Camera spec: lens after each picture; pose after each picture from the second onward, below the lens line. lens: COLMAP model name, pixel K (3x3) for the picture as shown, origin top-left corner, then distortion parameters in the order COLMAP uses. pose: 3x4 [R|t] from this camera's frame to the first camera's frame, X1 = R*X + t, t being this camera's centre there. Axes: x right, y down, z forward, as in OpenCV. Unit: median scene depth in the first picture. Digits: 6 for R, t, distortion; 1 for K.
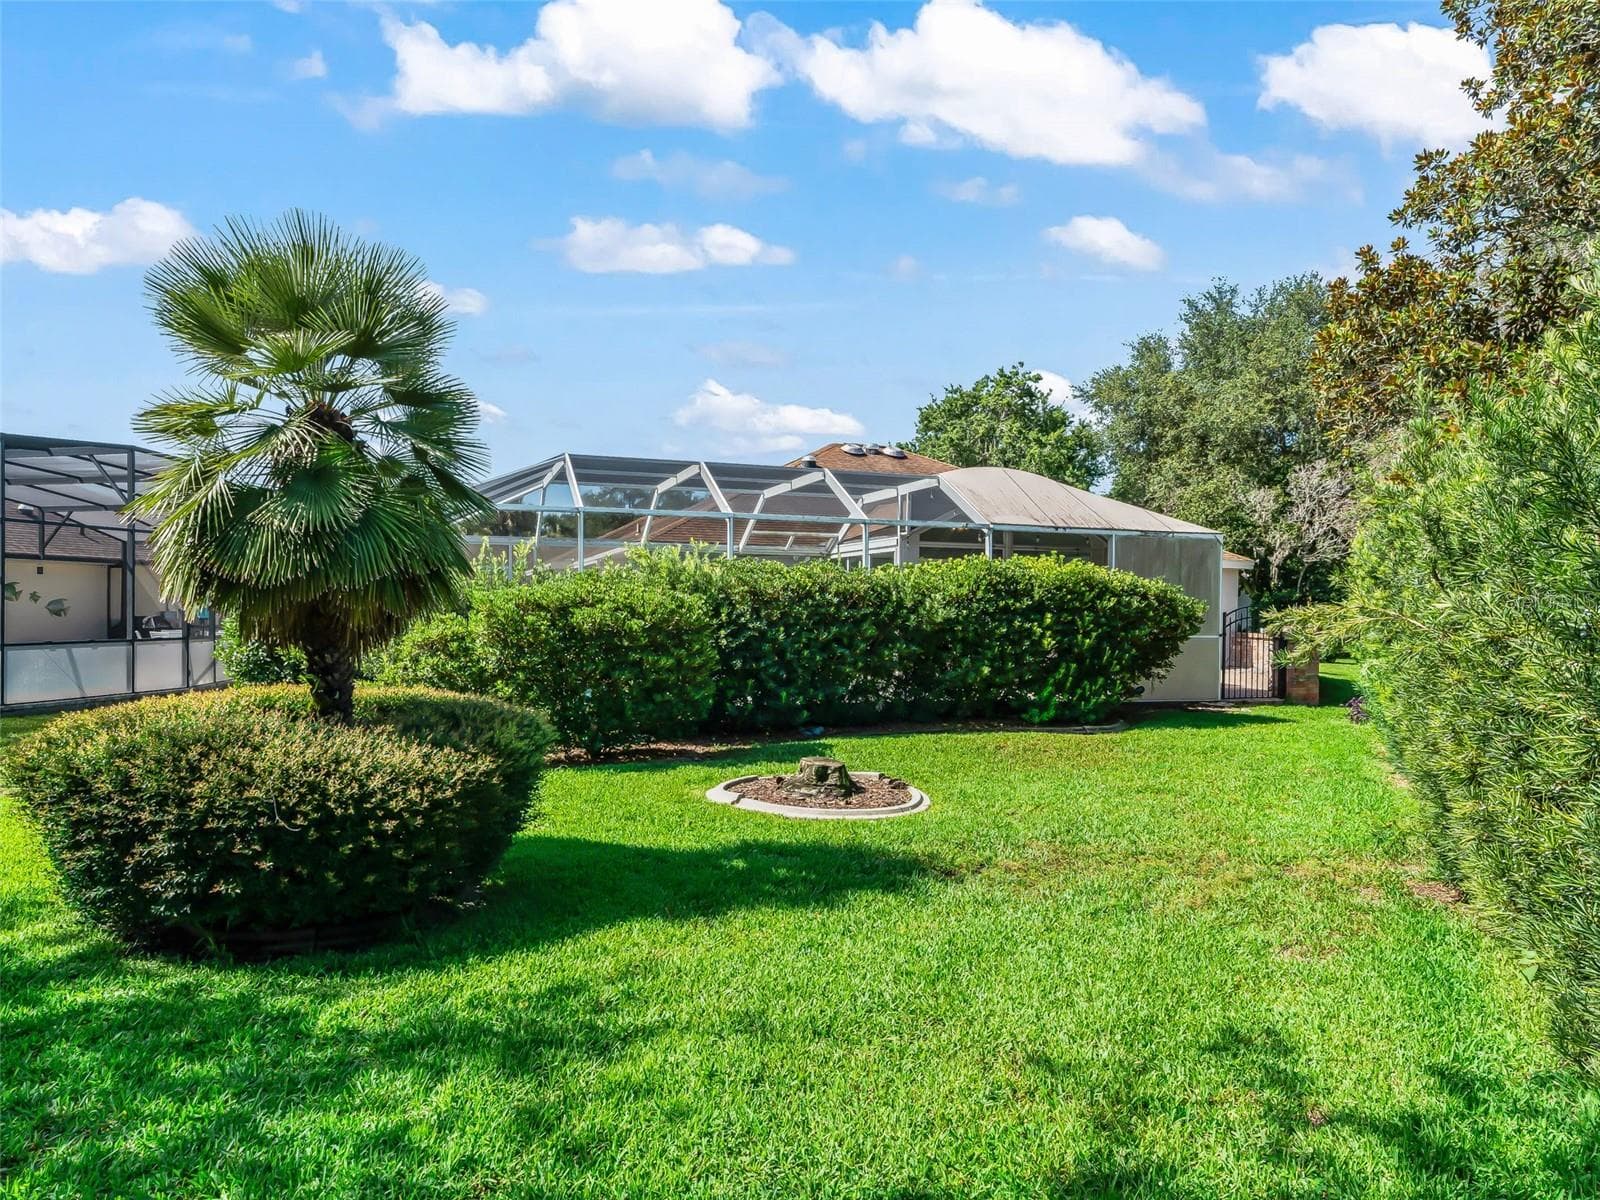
lens RADIAL K [[998.3, 0, 800.0], [0, 998.3, 600.0], [0, 0, 1]] dist [-0.003470, 0.001690]
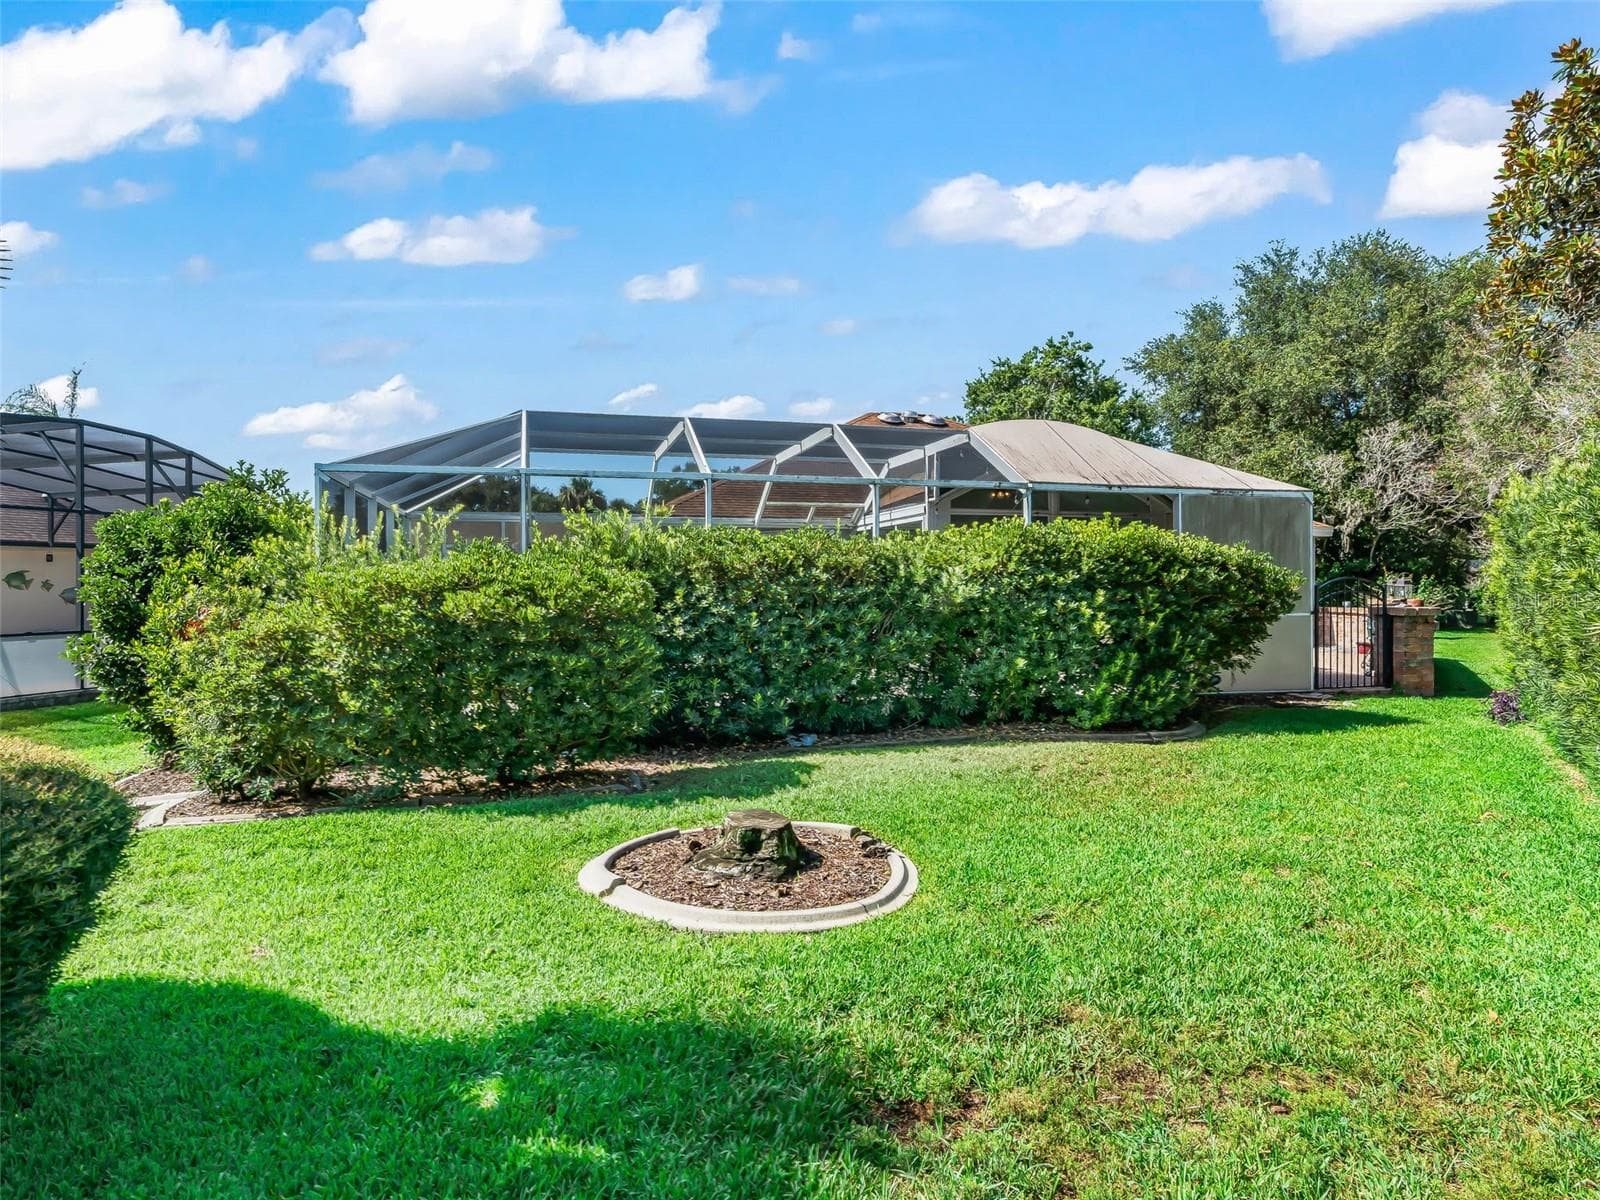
lens RADIAL K [[949.6, 0, 800.7], [0, 949.6, 577.4], [0, 0, 1]] dist [0.003659, 0.000594]
pose [[0.997852, -0.013909, -0.064013, 0.050165], [0.013856, 0.999903, -0.001266, 0.001138], [0.064024, 0.000376, 0.997948, 0.195575]]
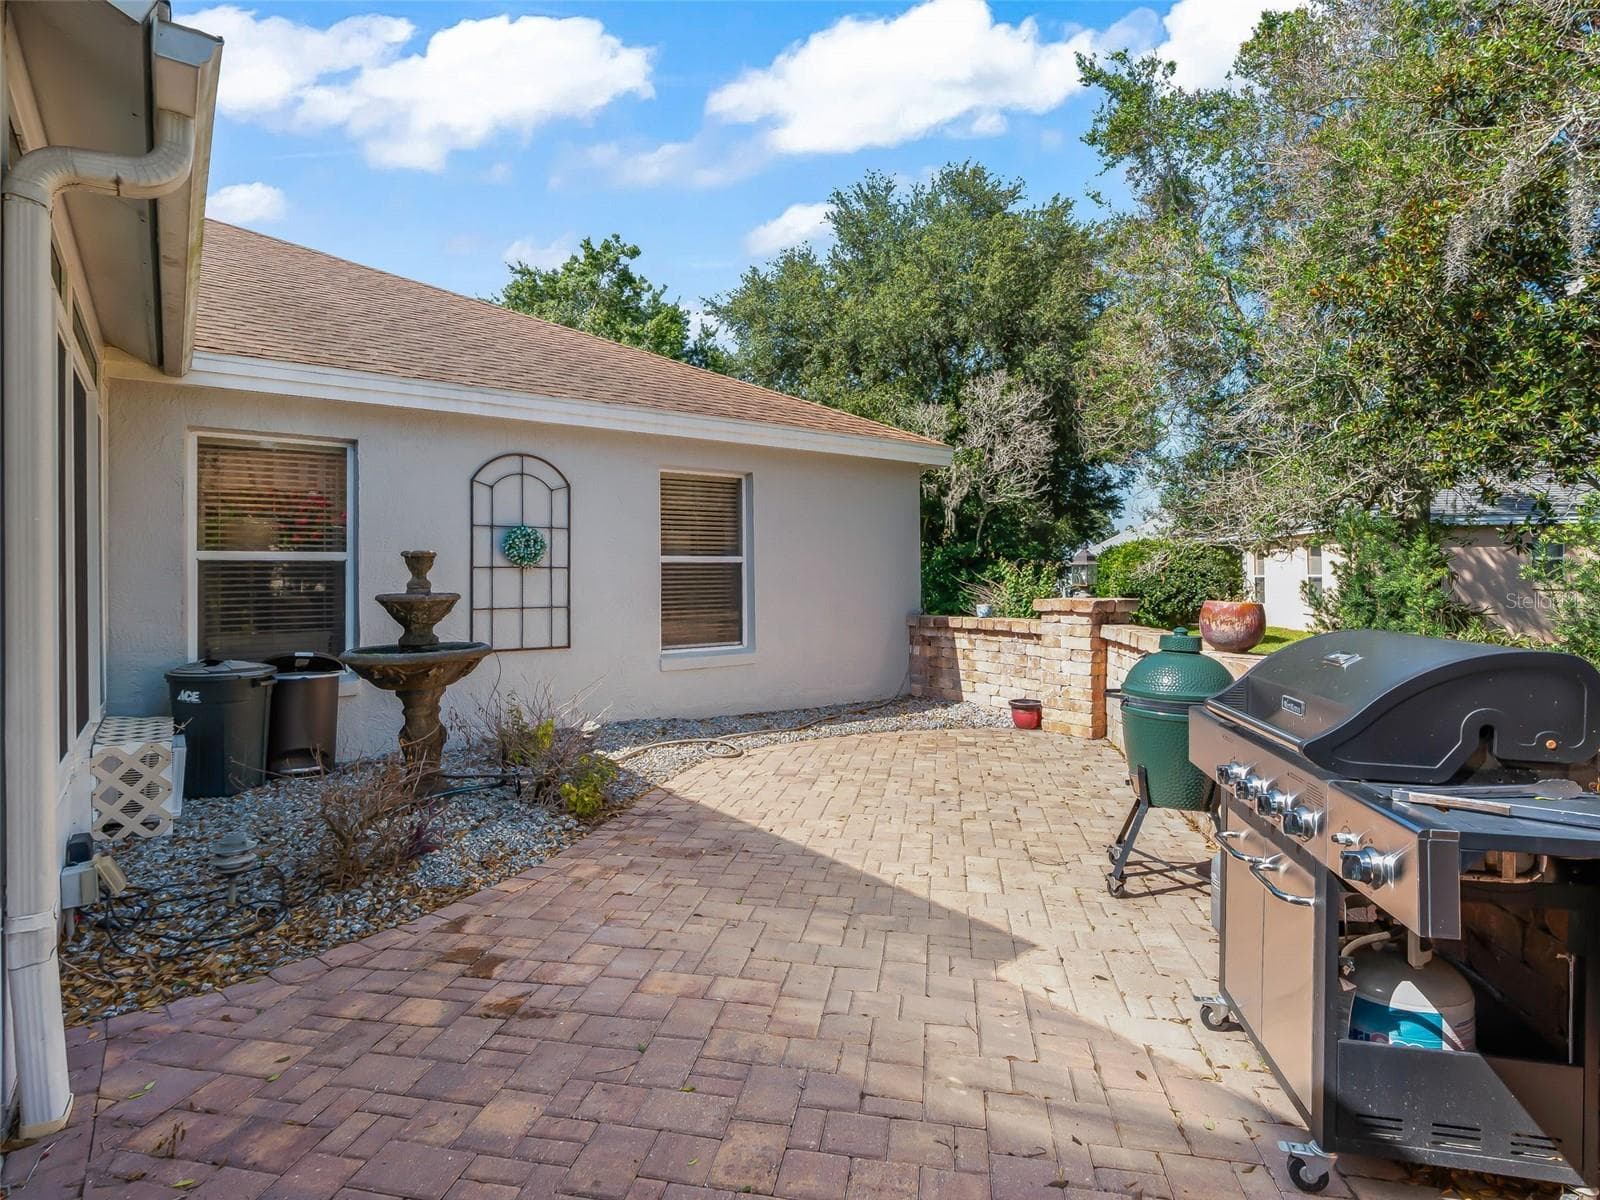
lens RADIAL K [[998.3, 0, 800.0], [0, 998.3, 600.0], [0, 0, 1]] dist [-0.003470, 0.001690]
pose [[0.949485, -0.030638, 0.312313, 0.438901], [0.022958, 0.999337, 0.028241, 0.022765], [-0.312971, -0.019645, 0.949559, 1.044138]]
